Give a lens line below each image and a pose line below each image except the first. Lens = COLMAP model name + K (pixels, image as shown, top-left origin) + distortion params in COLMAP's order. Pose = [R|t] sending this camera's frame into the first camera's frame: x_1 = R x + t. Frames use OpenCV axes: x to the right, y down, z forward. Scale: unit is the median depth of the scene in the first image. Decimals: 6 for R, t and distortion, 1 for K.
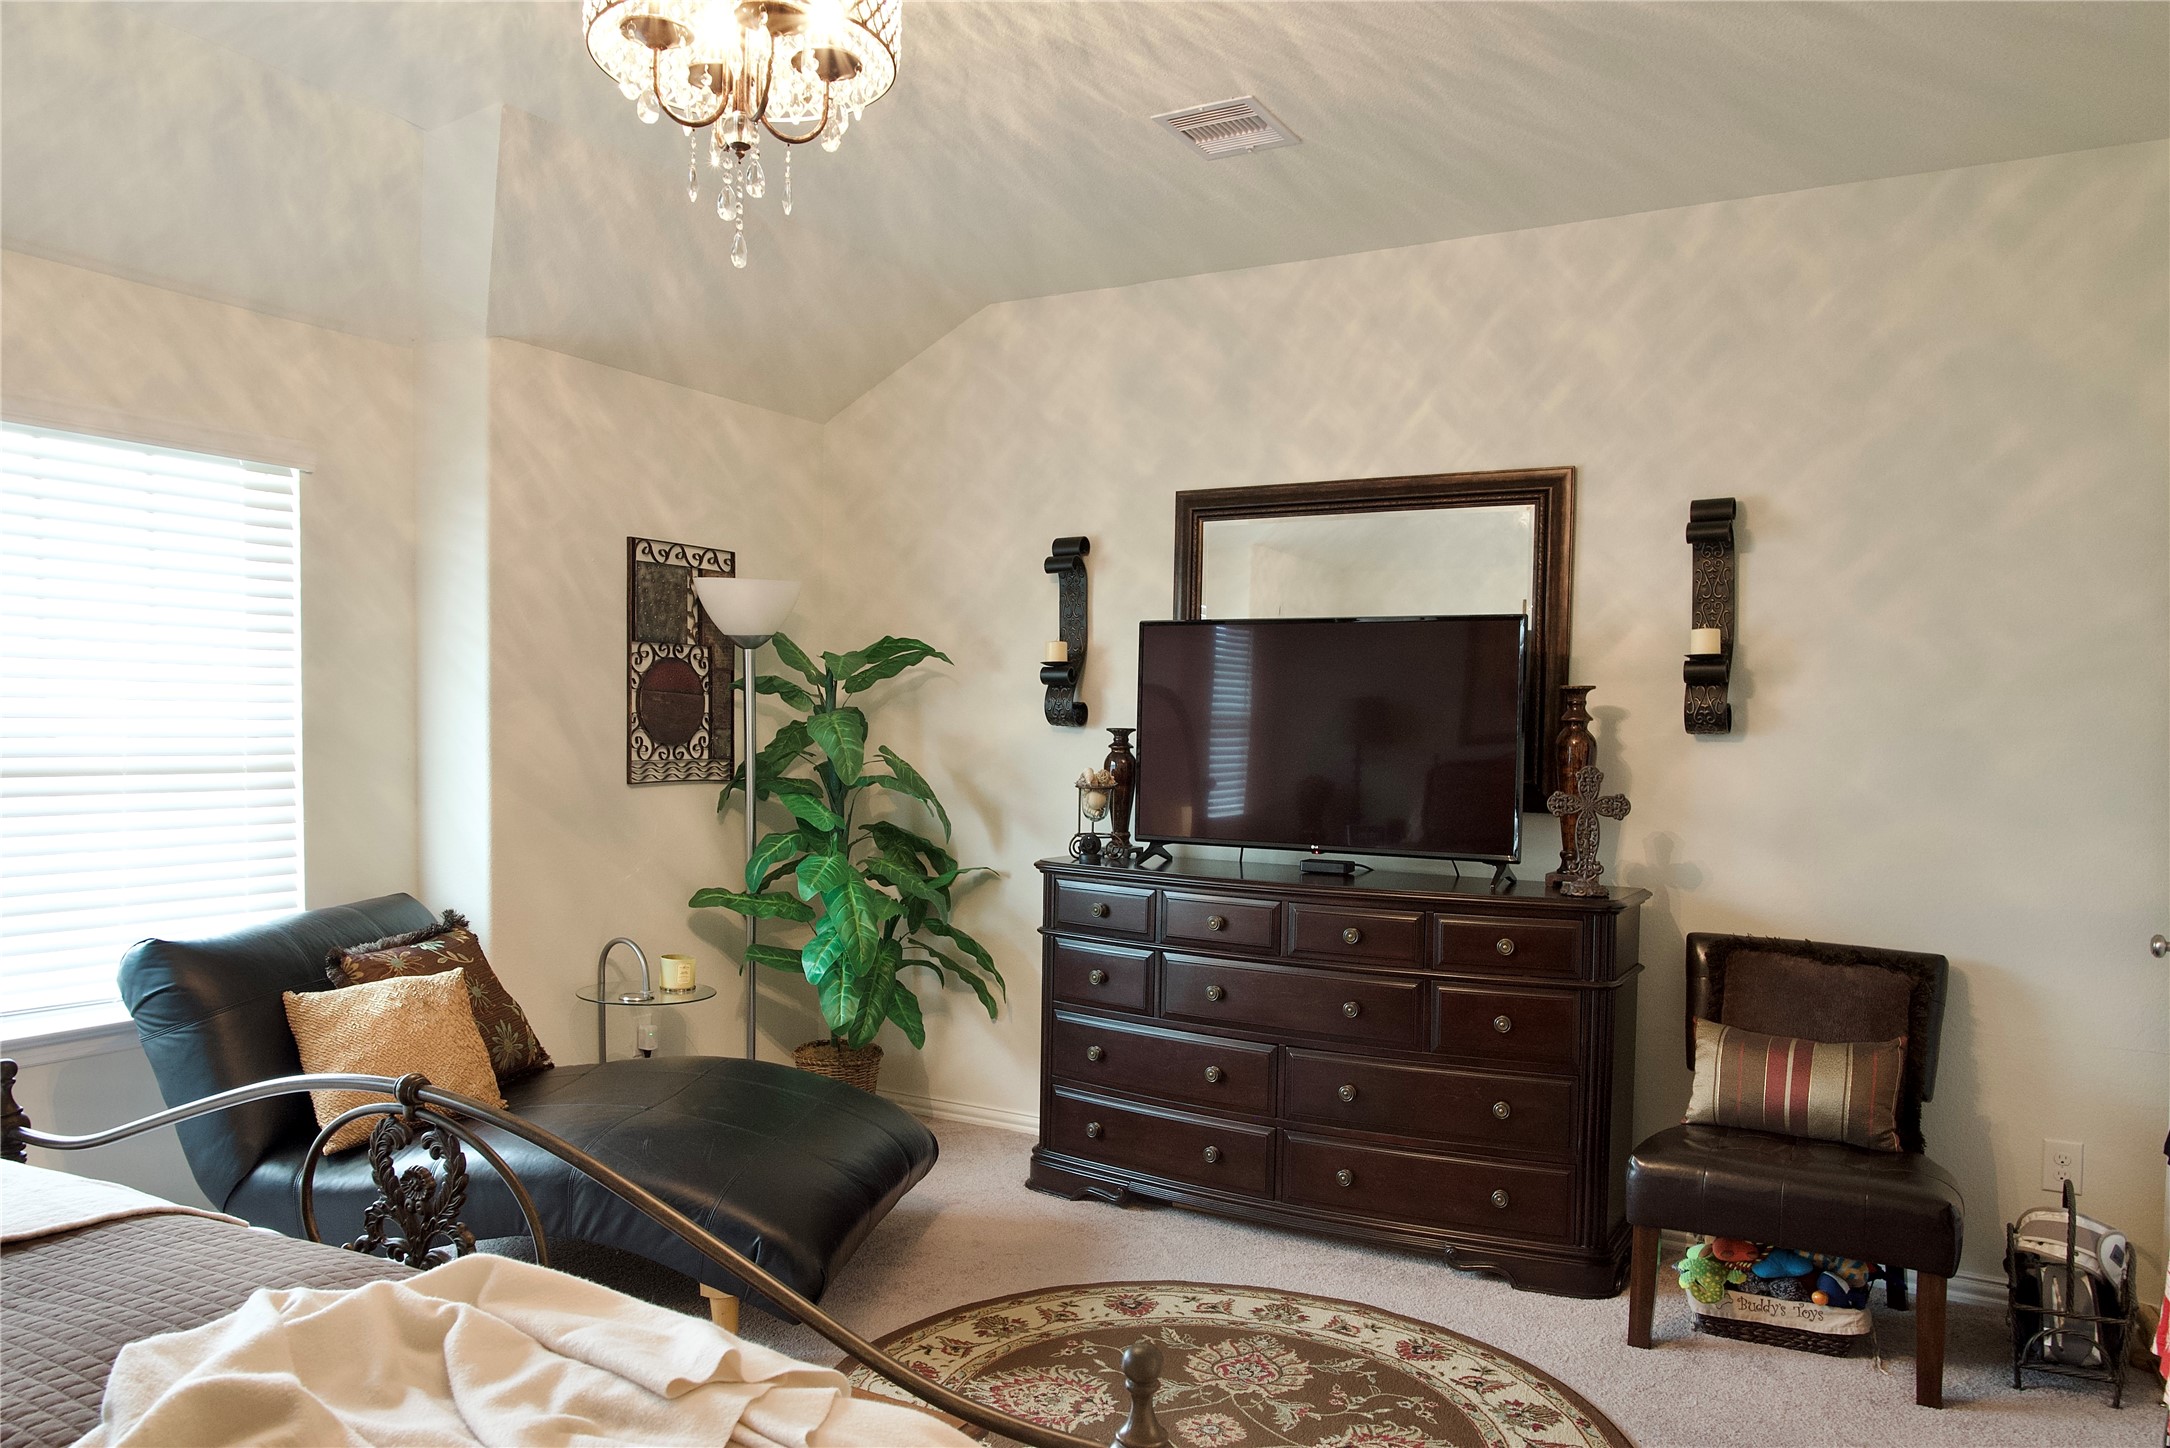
lens RADIAL K [[1543.5, 0, 1046.4], [0, 1543.5, 795.6], [0, 0, 1]] dist [0.001499, -0.002043]
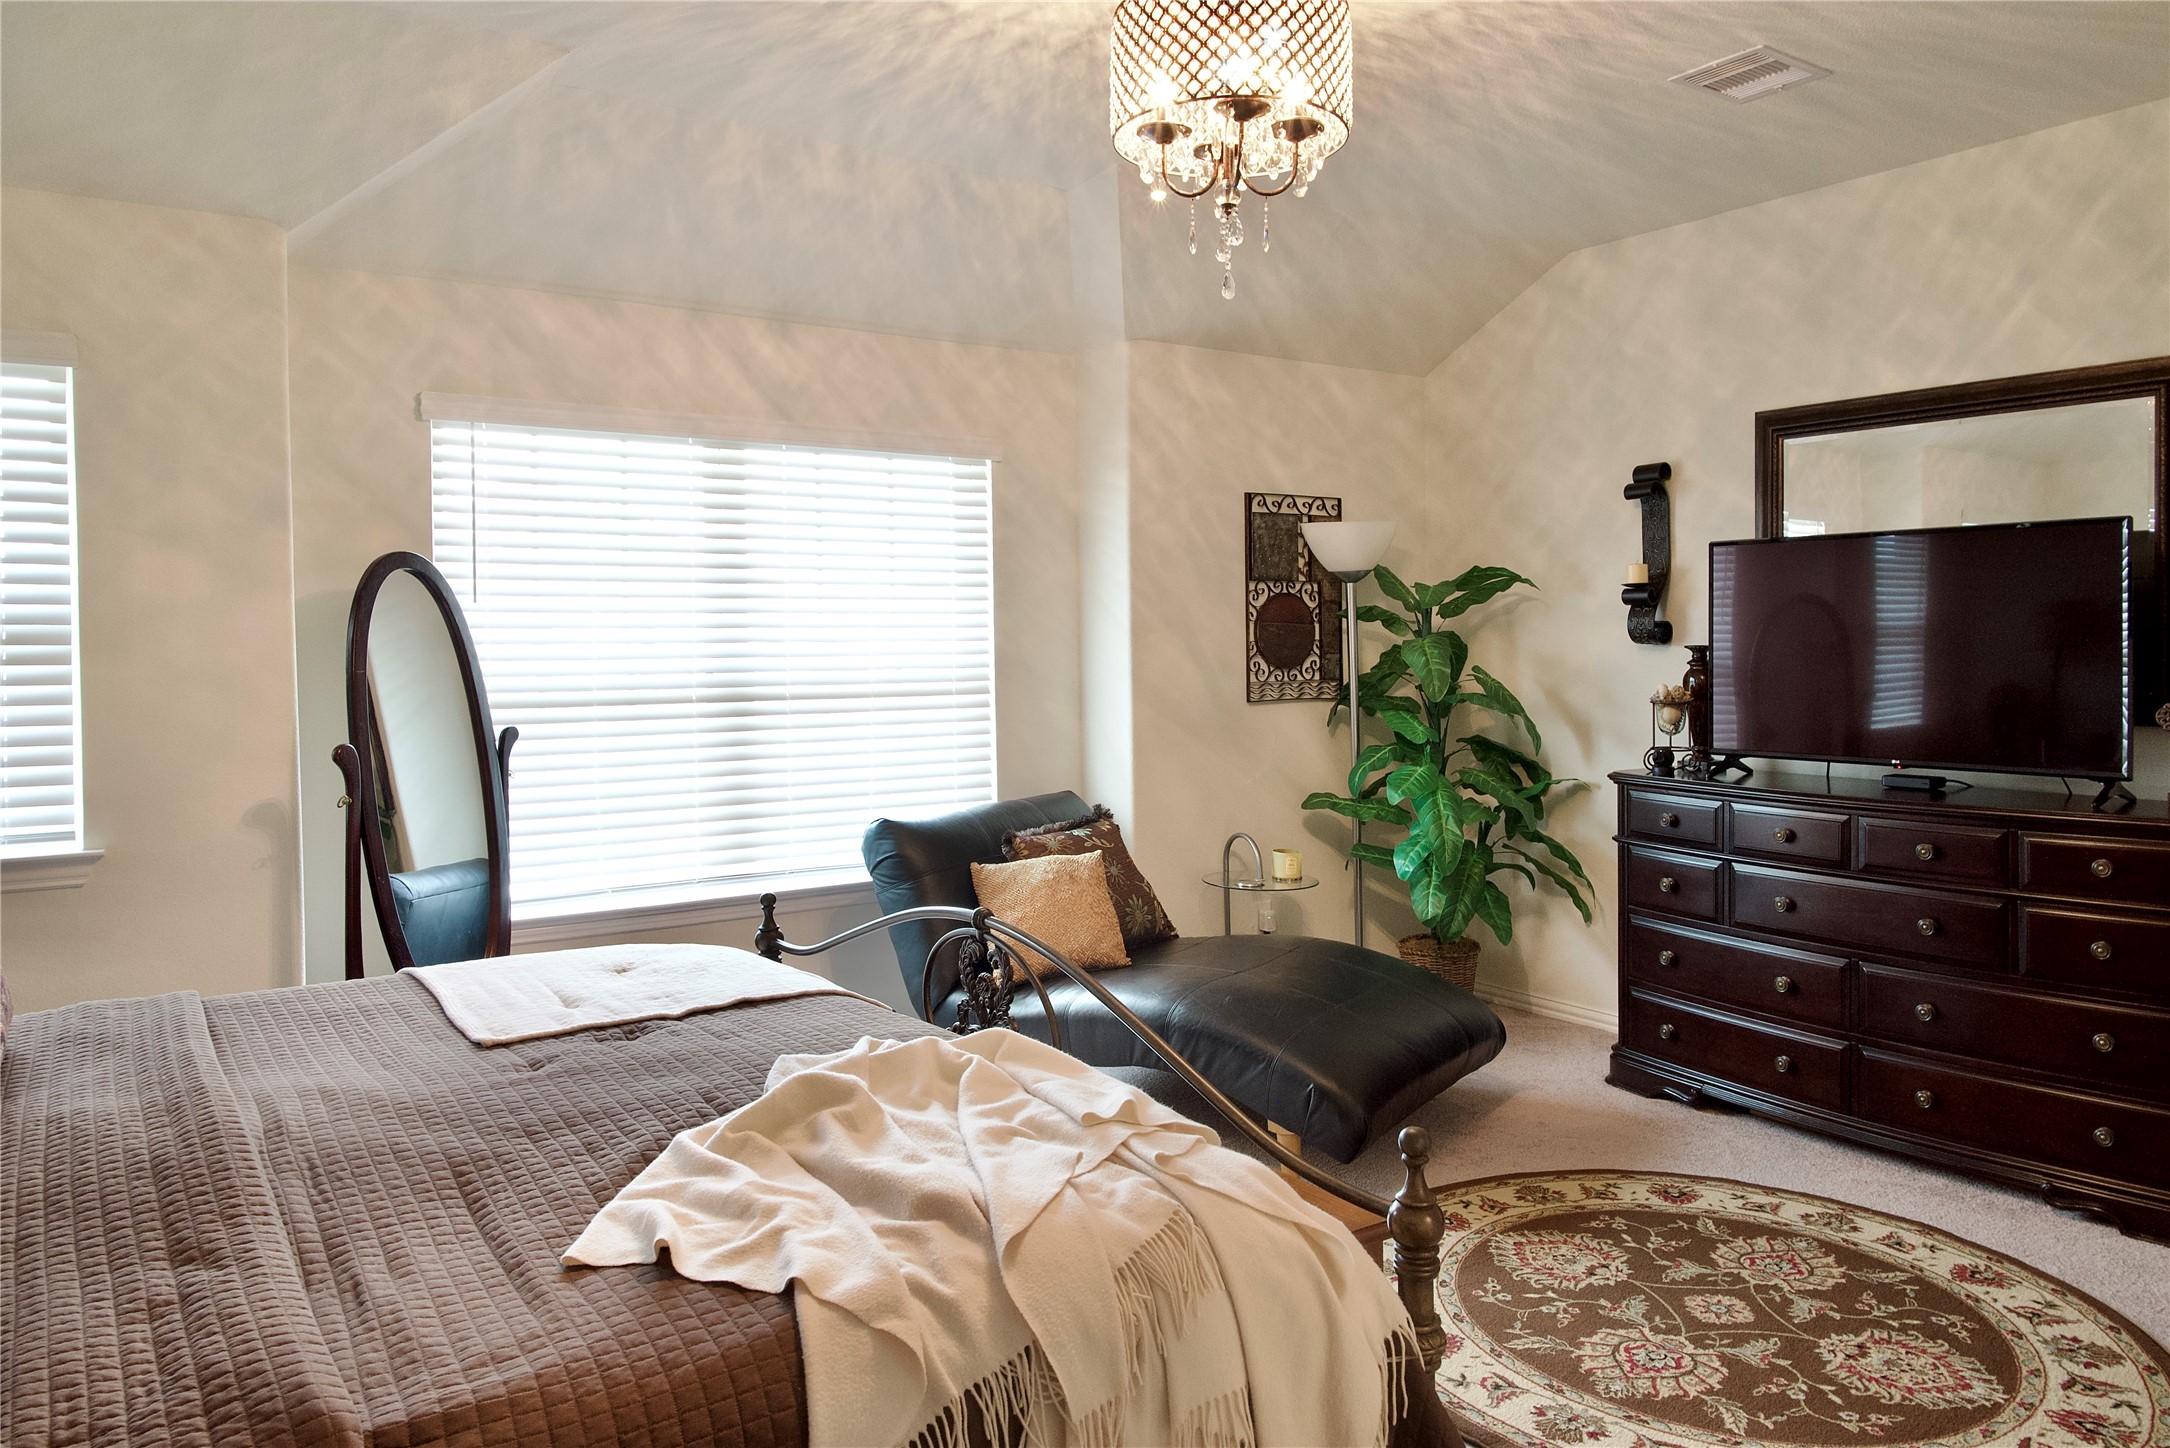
lens RADIAL K [[1488.9, 0, 1085.7], [0, 1488.9, 677.4], [0, 0, 1]] dist [-0.000564, 0.002039]
pose [[0.904043, -0.013023, -0.427244, 0.113507], [0.002412, 0.999675, -0.025367, 0.002357], [0.427435, 0.021902, 0.903781, -0.084574]]
